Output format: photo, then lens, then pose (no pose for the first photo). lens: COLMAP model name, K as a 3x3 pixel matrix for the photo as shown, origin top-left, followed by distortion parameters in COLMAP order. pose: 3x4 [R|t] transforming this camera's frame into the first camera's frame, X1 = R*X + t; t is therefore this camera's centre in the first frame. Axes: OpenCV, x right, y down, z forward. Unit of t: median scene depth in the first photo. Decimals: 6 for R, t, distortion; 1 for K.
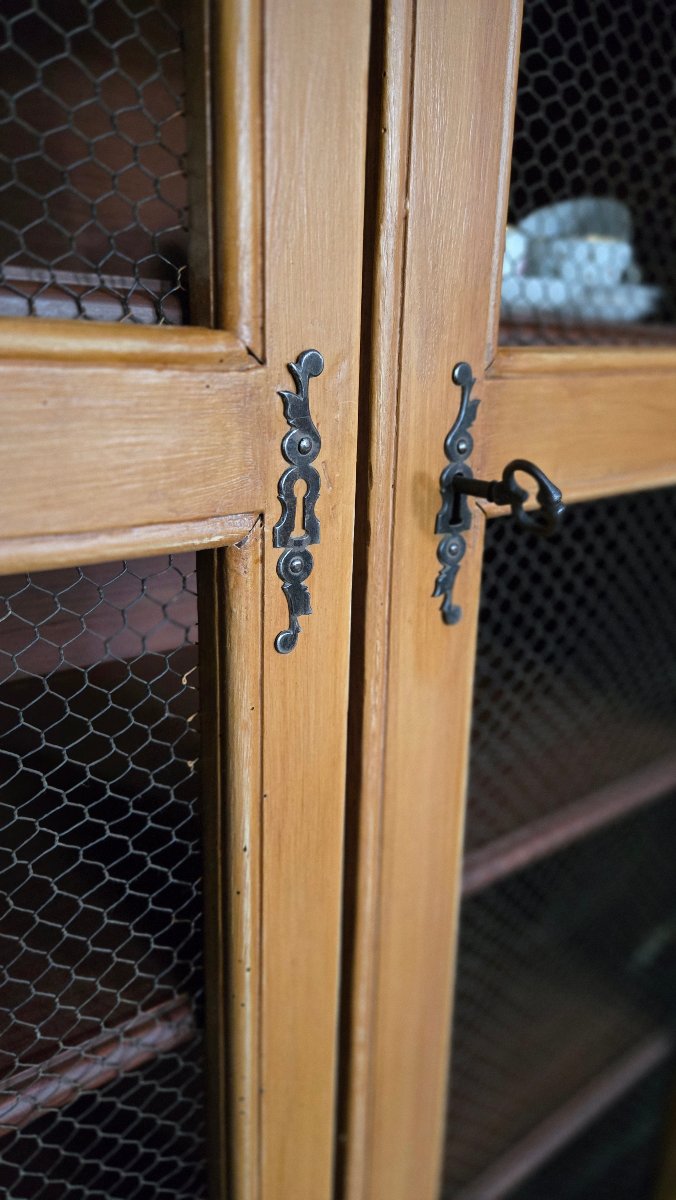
lens RADIAL K [[806.8, 0, 338.0], [0, 806.8, 600.0], [0, 0, 1]] dist [0.027087, -0.000138]
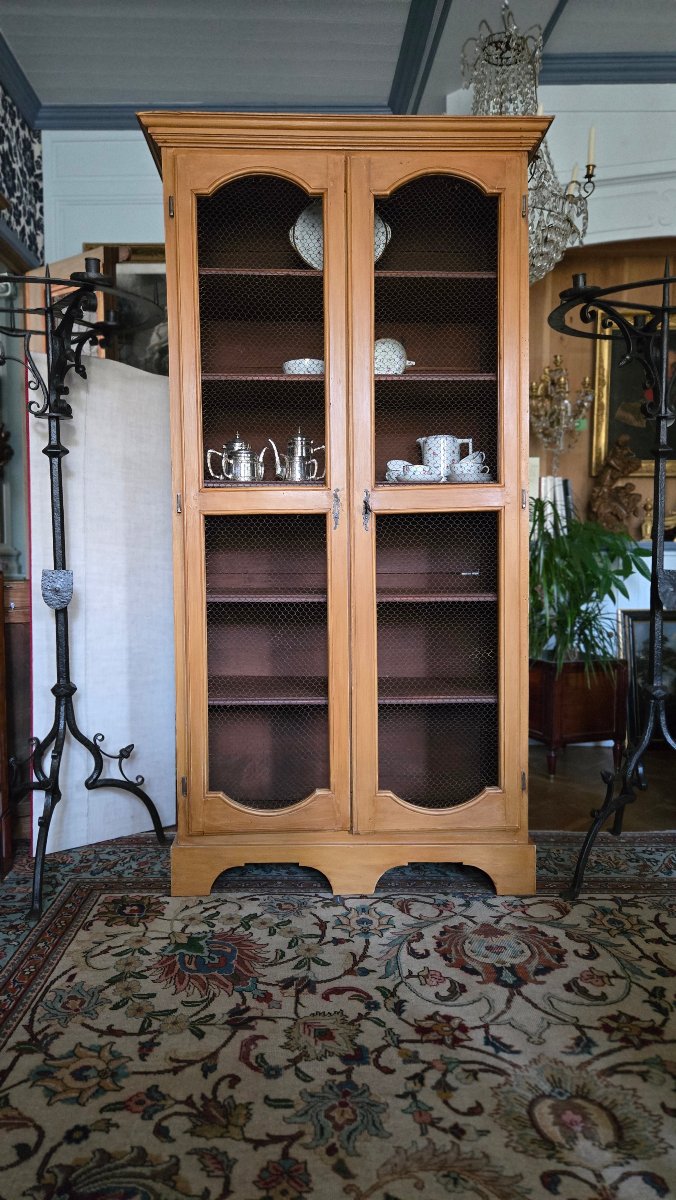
lens RADIAL K [[806.8, 0, 338.0], [0, 806.8, 600.0], [0, 0, 1]] dist [0.027087, -0.000138]
pose [[0.805148, 0.000859, -0.593073, 3.662438], [-0.142481, 0.970992, -0.192024, 1.782116], [0.575705, 0.239110, 0.781915, -3.842208]]
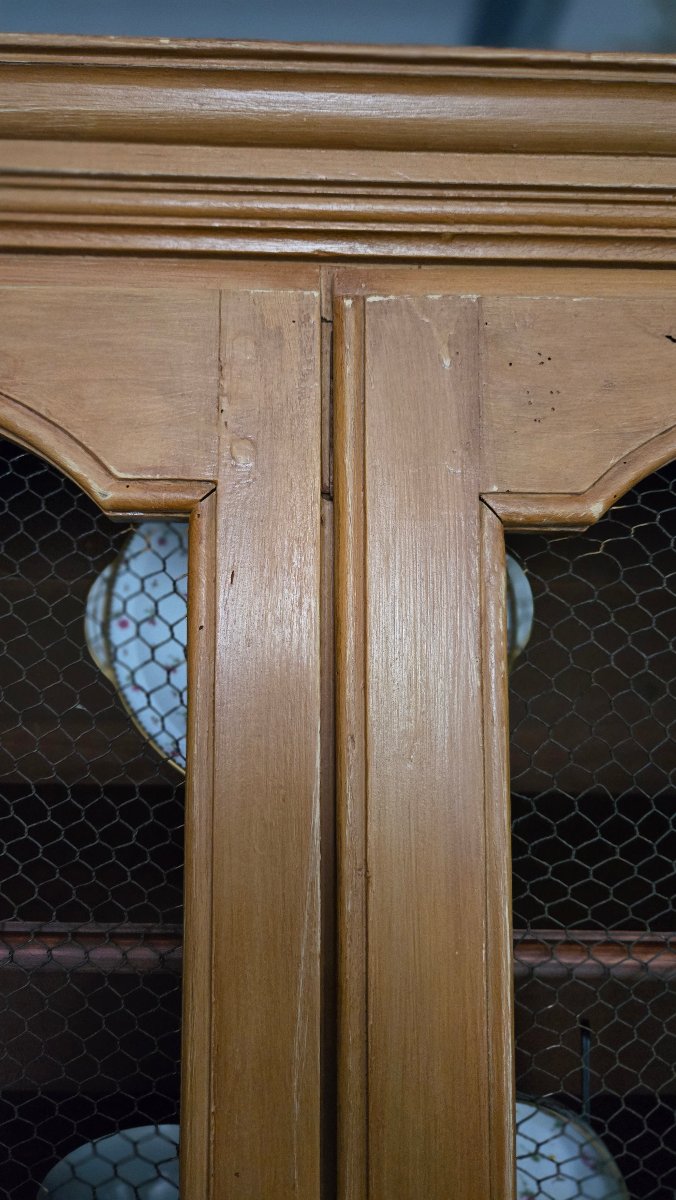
lens RADIAL K [[806.8, 0, 338.0], [0, 806.8, 600.0], [0, 0, 1]] dist [0.027087, -0.000138]
pose [[0.807636, -0.057611, -0.586860, 0.661779], [-0.148030, 0.943539, -0.296345, -1.977870], [0.570799, 0.326212, 0.753508, -0.462796]]
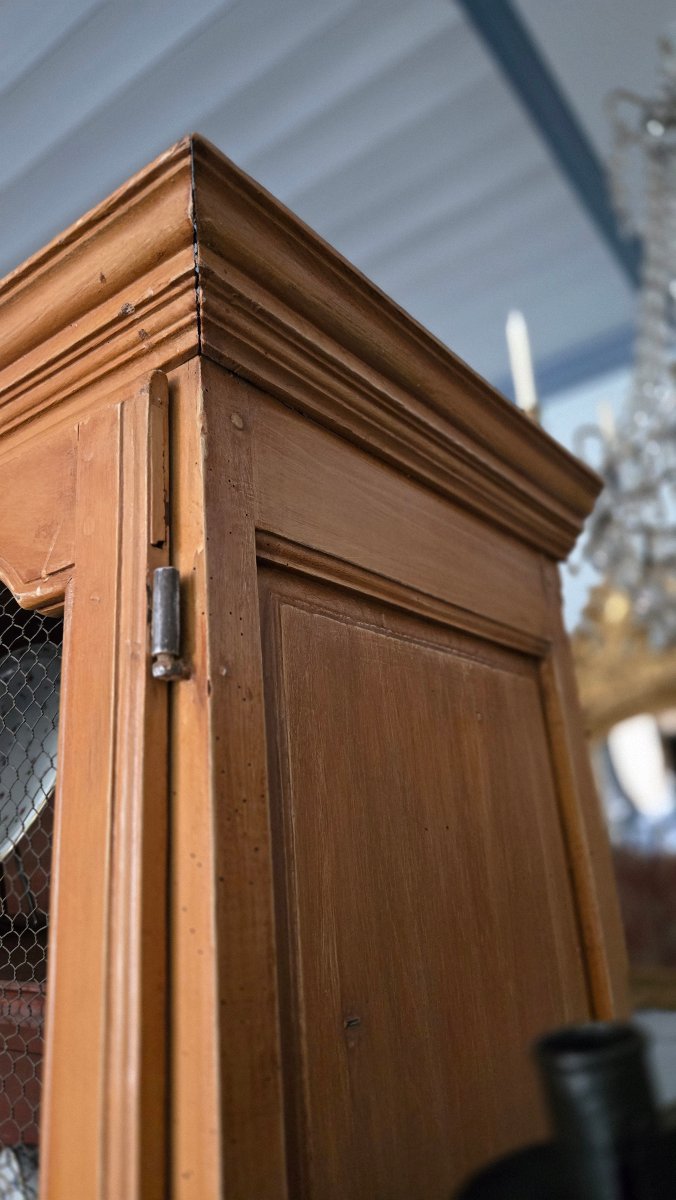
lens RADIAL K [[819.0, 0, 331.2], [0, 819.0, 596.7], [0, 0, 1]] dist [0.024017, -0.005108]
pose [[0.253513, -0.331611, -0.908716, 2.183842], [-0.209223, 0.898372, -0.386204, -2.174981], [0.944435, 0.288032, 0.158368, 1.118333]]
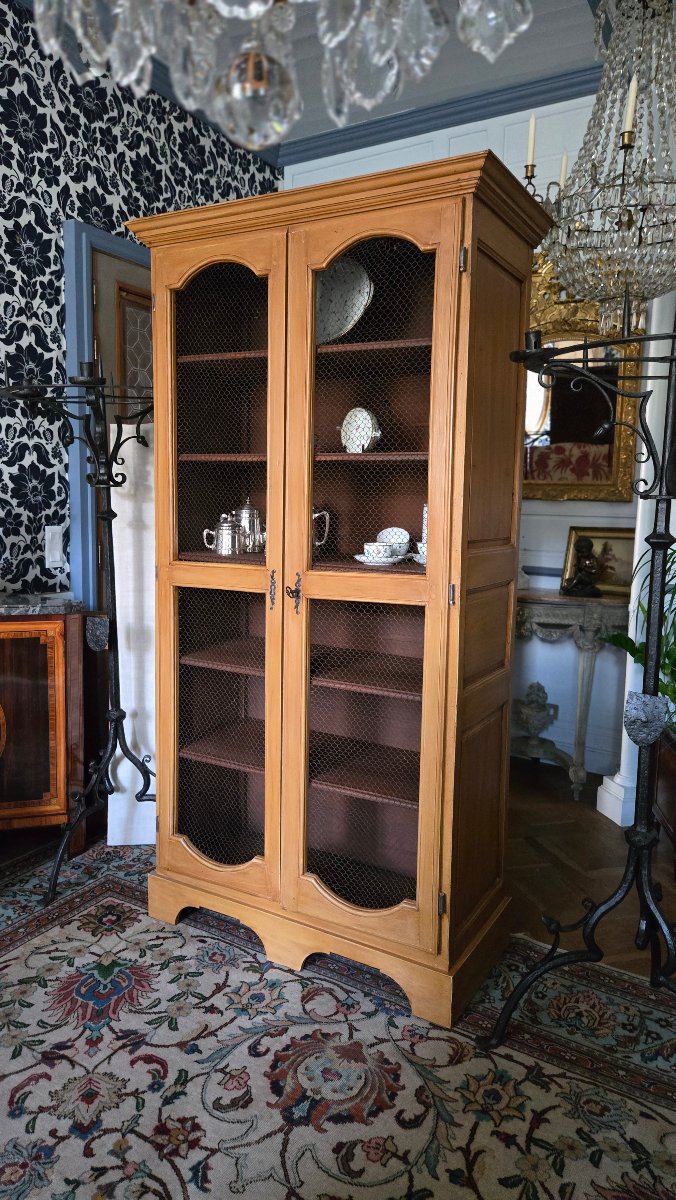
lens RADIAL K [[819.0, 0, 331.2], [0, 819.0, 596.7], [0, 0, 1]] dist [0.024017, -0.005108]
pose [[0.376262, 0.089203, -0.922209, 5.975674], [-0.274408, 0.961426, -0.018963, -0.051103], [0.884945, 0.260196, 0.386226, -1.180082]]
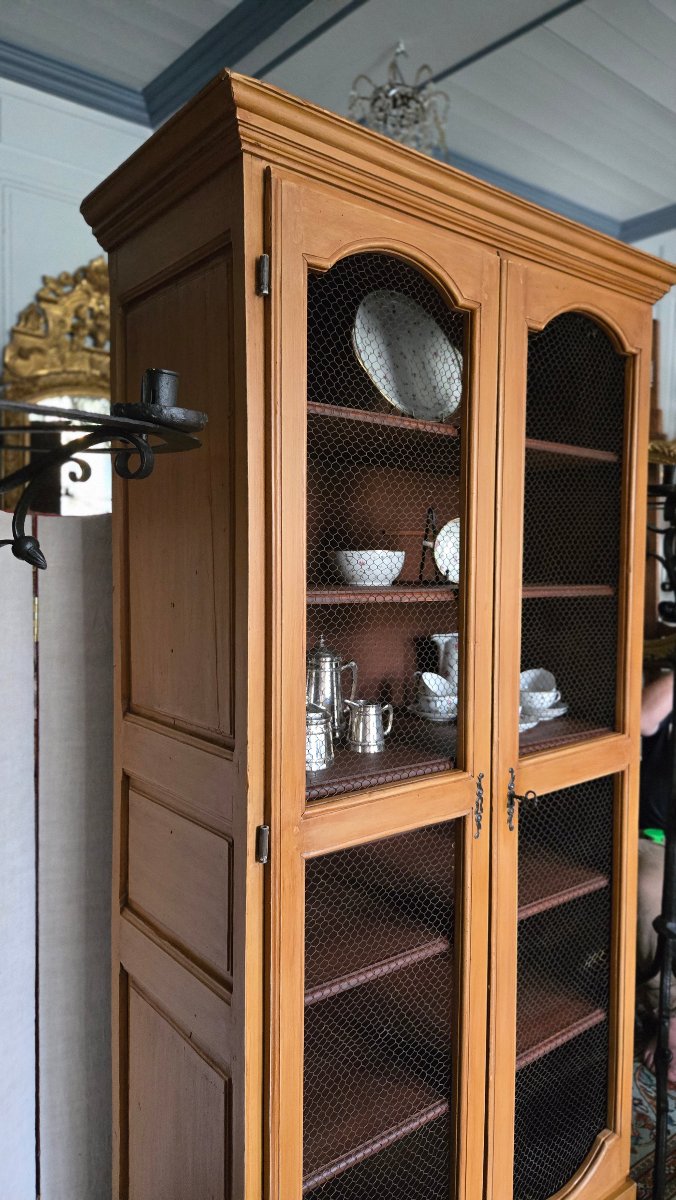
lens RADIAL K [[806.8, 0, 338.0], [0, 806.8, 600.0], [0, 0, 1]] dist [0.027087, -0.000138]
pose [[0.999786, -0.018481, 0.009287, -0.747688], [0.020128, 0.972663, -0.231348, -0.174386], [-0.004757, 0.231485, 0.972827, -3.202744]]
